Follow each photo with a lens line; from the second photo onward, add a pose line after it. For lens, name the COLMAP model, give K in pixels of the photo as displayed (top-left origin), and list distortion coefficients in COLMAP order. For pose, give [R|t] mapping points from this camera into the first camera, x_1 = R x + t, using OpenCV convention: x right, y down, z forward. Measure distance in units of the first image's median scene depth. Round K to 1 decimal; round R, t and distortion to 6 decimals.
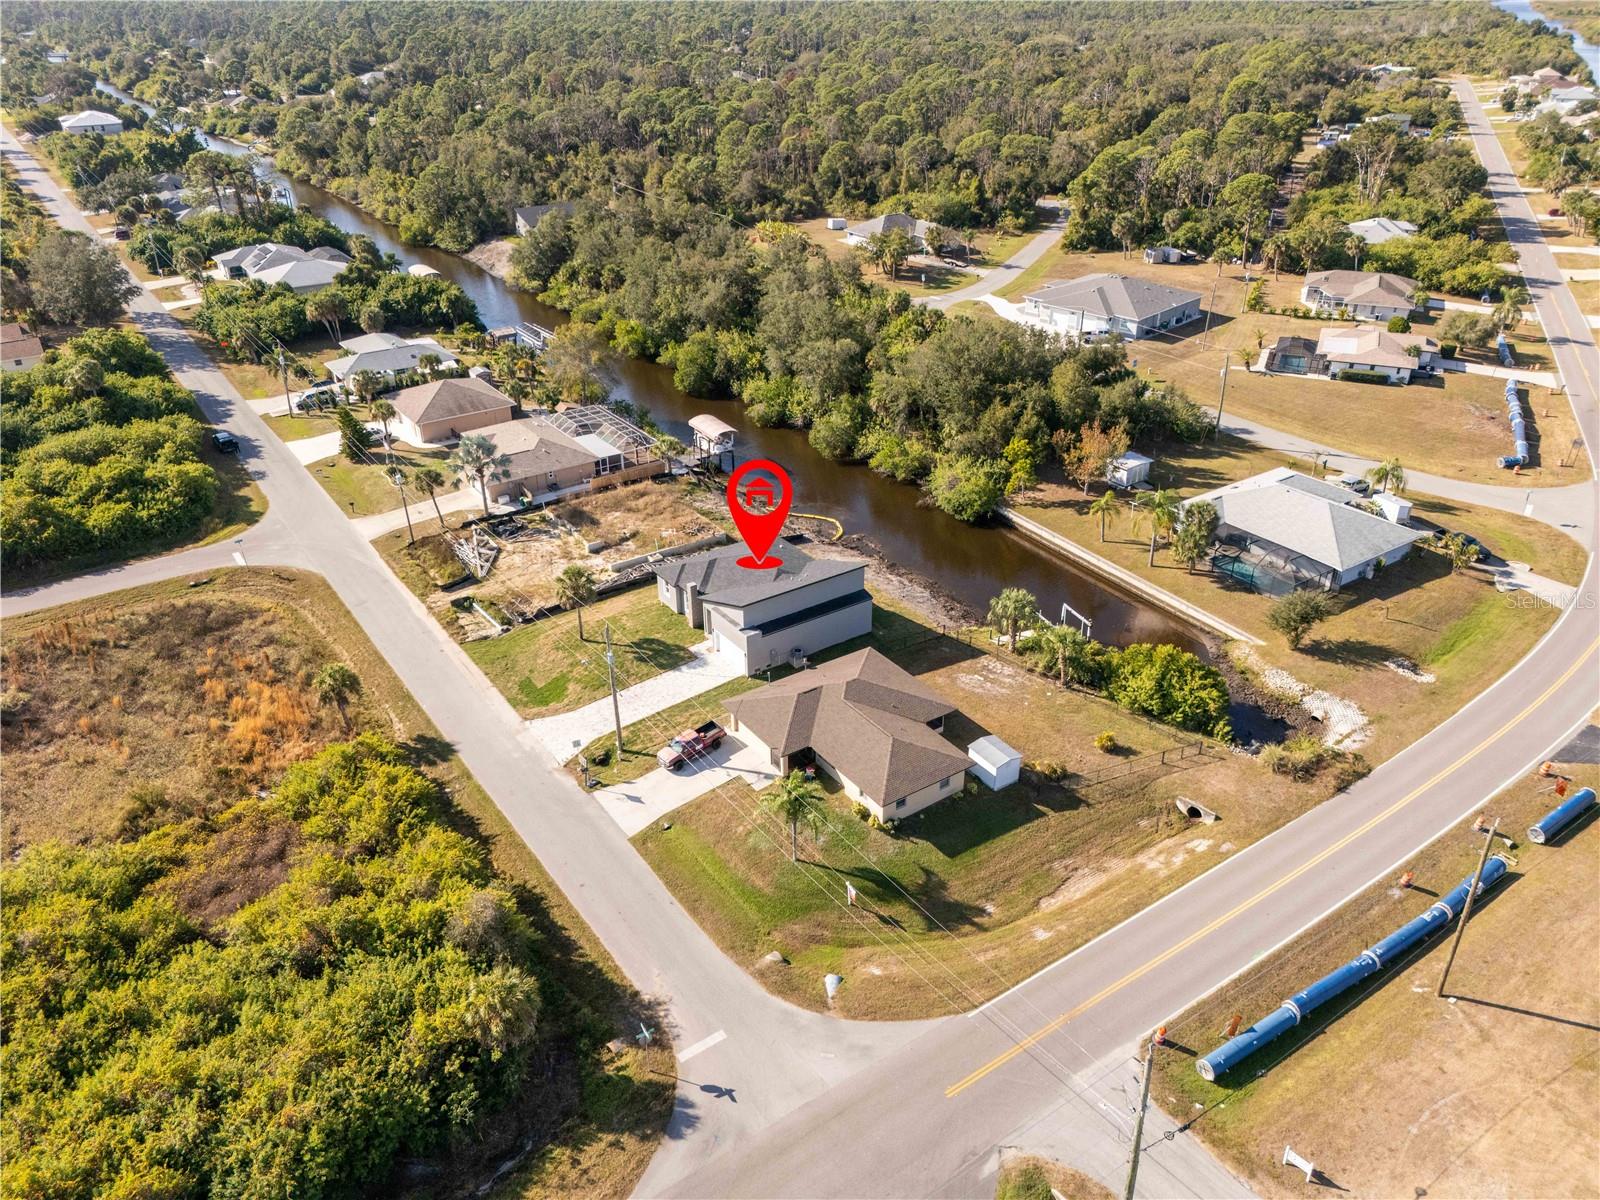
lens RADIAL K [[1181.8, 0, 805.4], [0, 1181.8, 600.7], [0, 0, 1]] dist [0.063455, -0.057212]
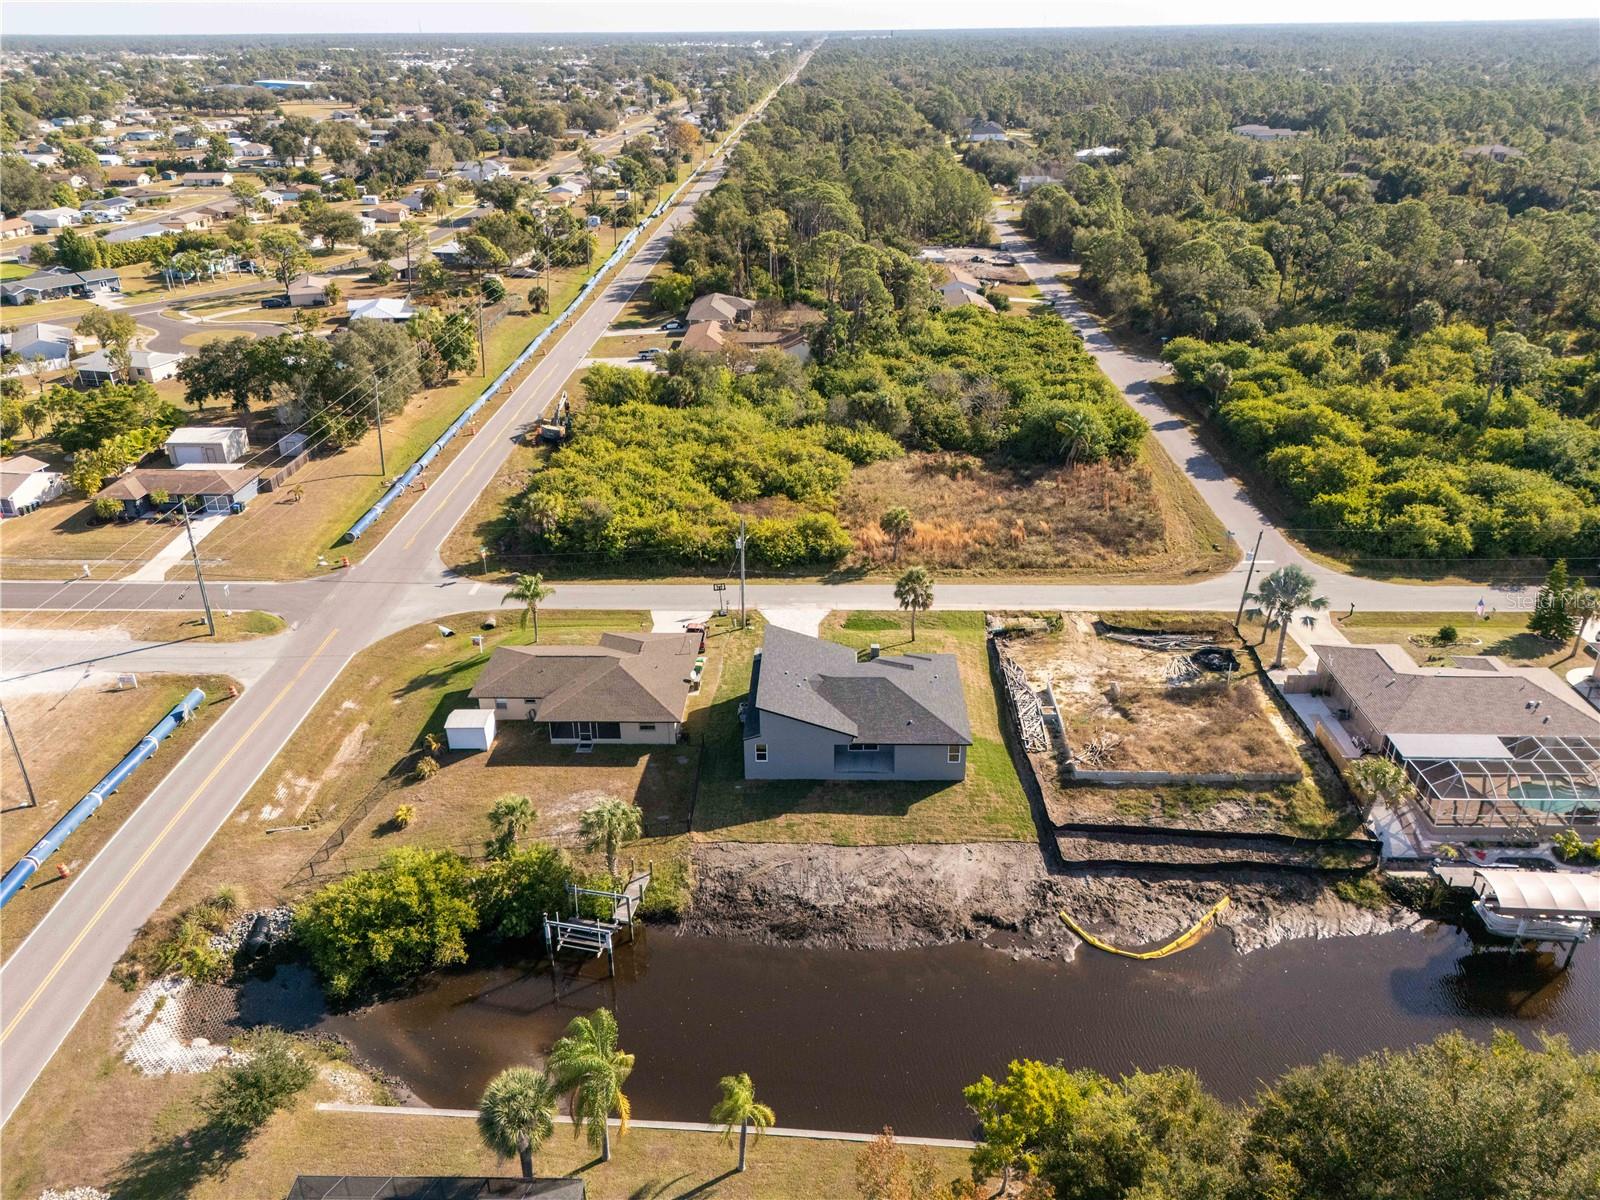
lens RADIAL K [[1181.8, 0, 794.3], [0, 1181.8, 588.8], [0, 0, 1]] dist [0.063455, -0.057212]
pose [[-0.598678, 0.351188, -0.719897, 0.439644], [-0.368748, 0.677016, 0.636926, -0.453898], [0.711062, 0.646774, -0.275815, 0.881822]]
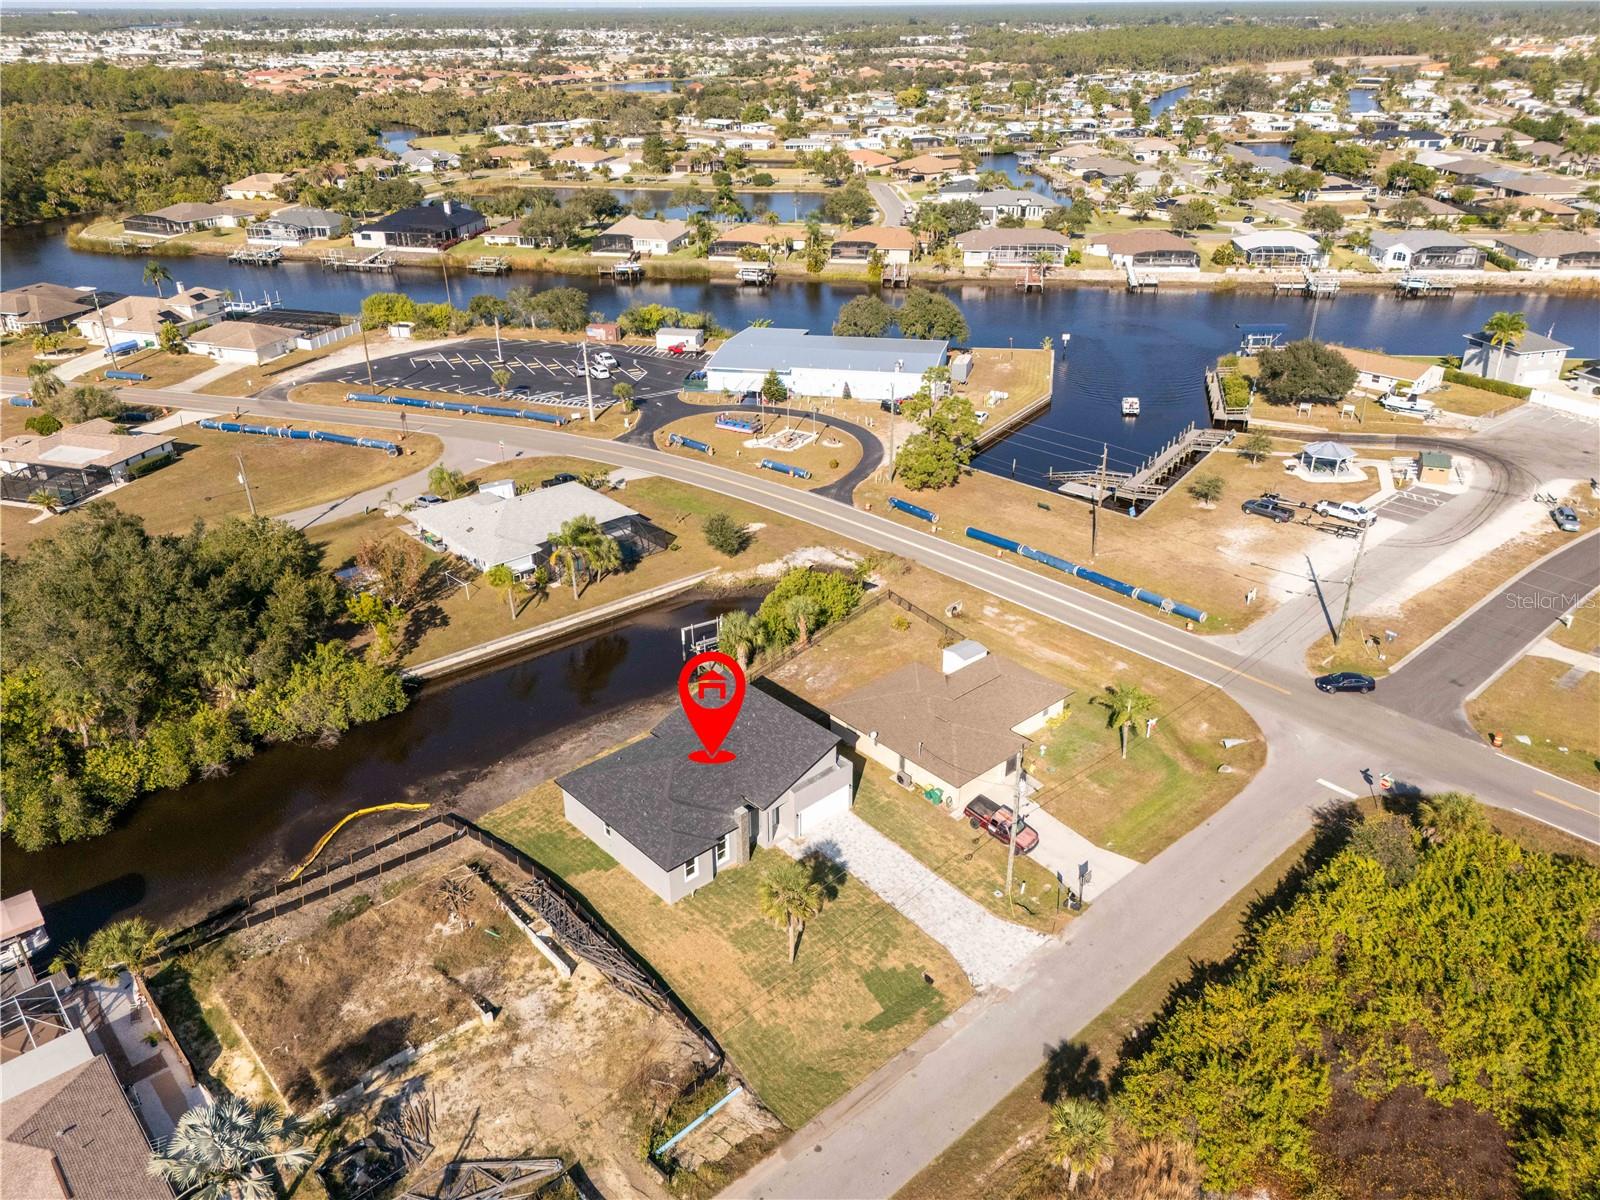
lens RADIAL K [[1181.8, 0, 806.9], [0, 1181.8, 596.7], [0, 0, 1]] dist [0.063455, -0.057212]
pose [[-0.127764, -0.436480, 0.890596, -0.536960], [0.480779, 0.758142, 0.440536, -0.323181], [-0.867484, 0.484465, 0.112986, 0.605800]]
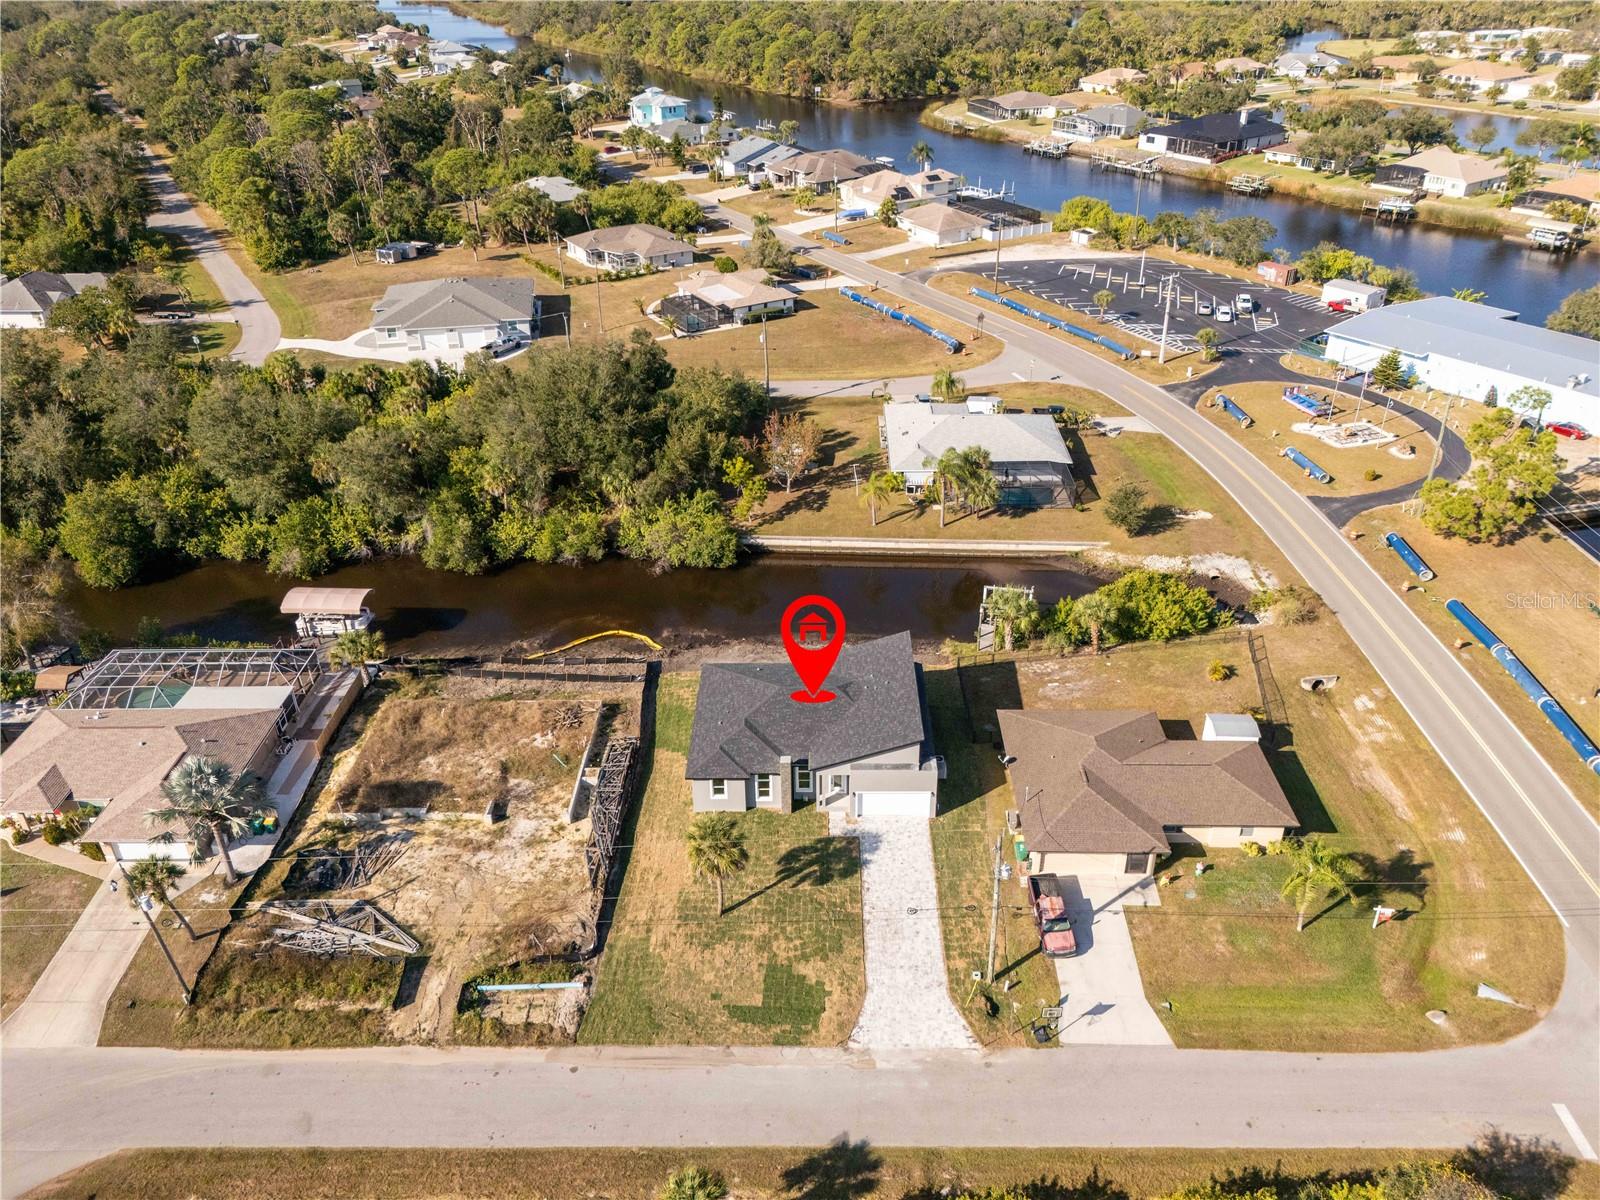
lens RADIAL K [[1181.8, 0, 806.6], [0, 1181.8, 601.5], [0, 0, 1]] dist [0.063455, -0.057212]
pose [[0.580457, -0.412363, 0.702158, -0.423745], [0.396625, 0.896267, 0.198479, -0.182500], [-0.711167, 0.163285, 0.683798, 0.350585]]
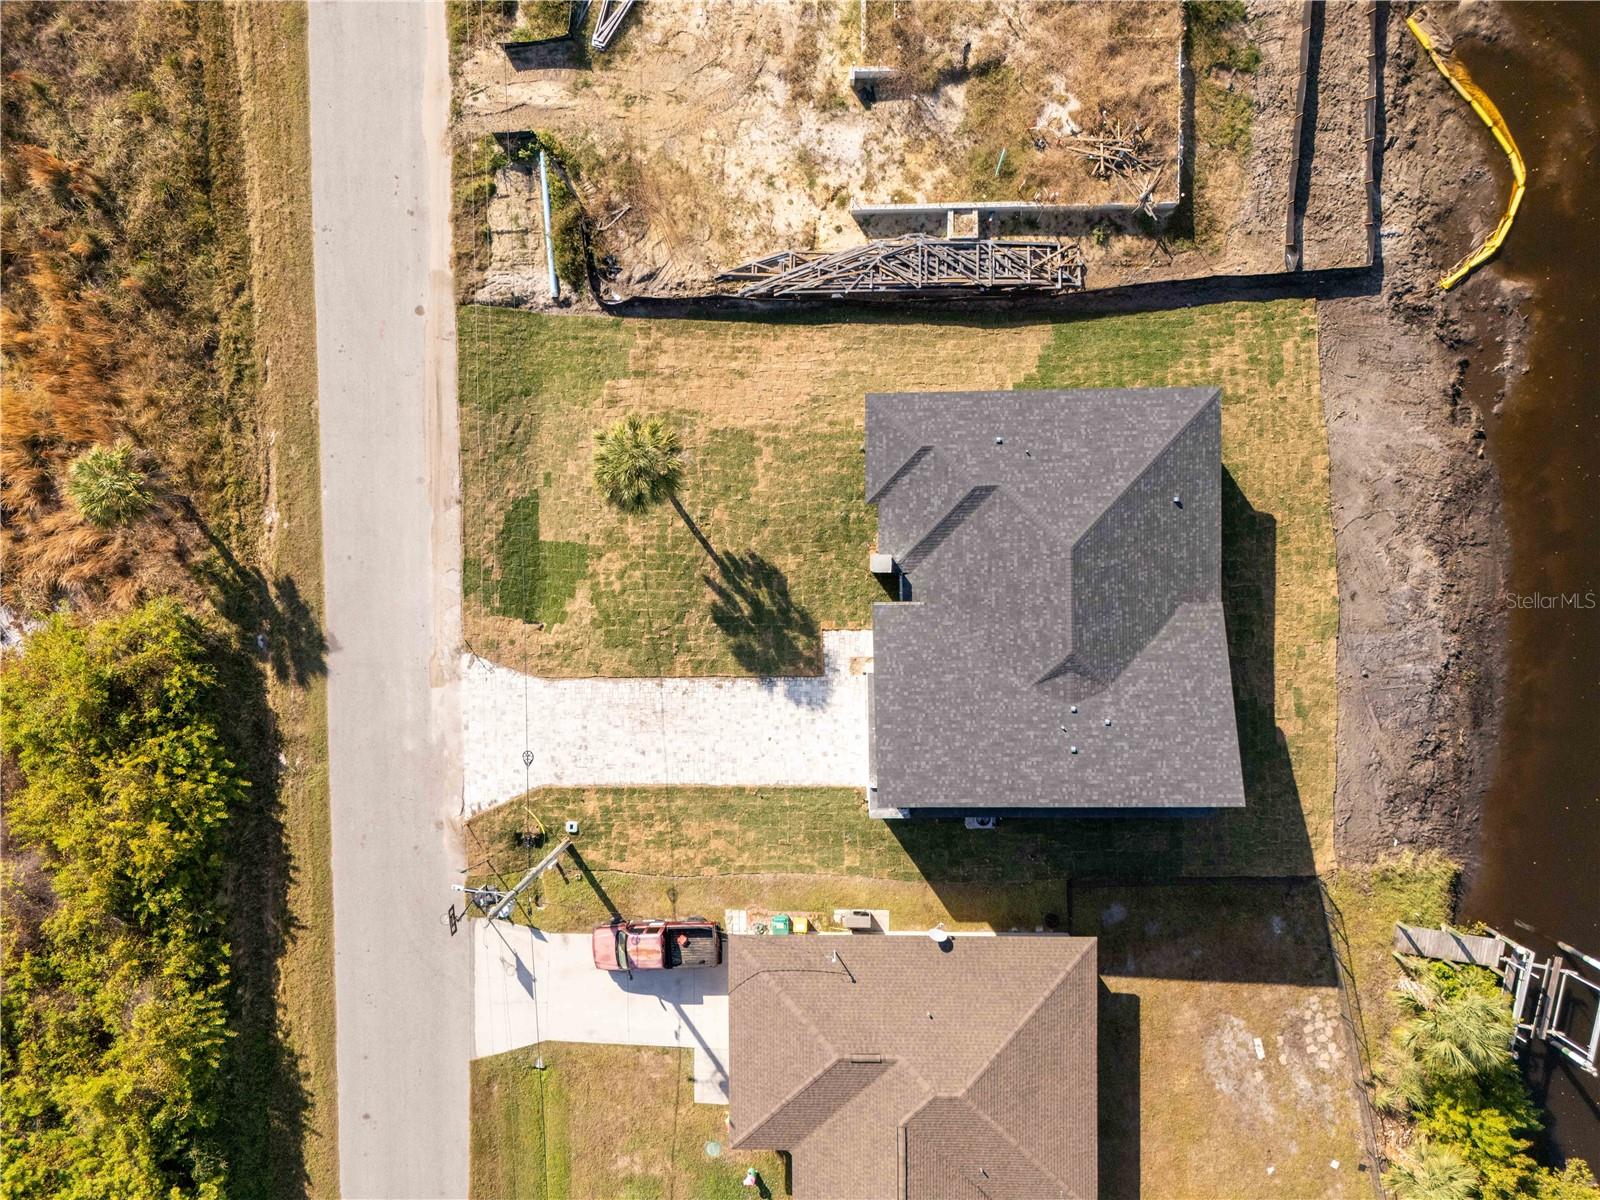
lens RADIAL K [[1181.8, 0, 800.7], [0, 1181.8, 589.7], [0, 0, 1]] dist [0.063455, -0.057212]
pose [[0.825869, 0.563817, 0.007081, -0.089332], [-0.253333, 0.359799, 0.897980, -0.291444], [0.503749, -0.743408, 0.439980, 0.588917]]
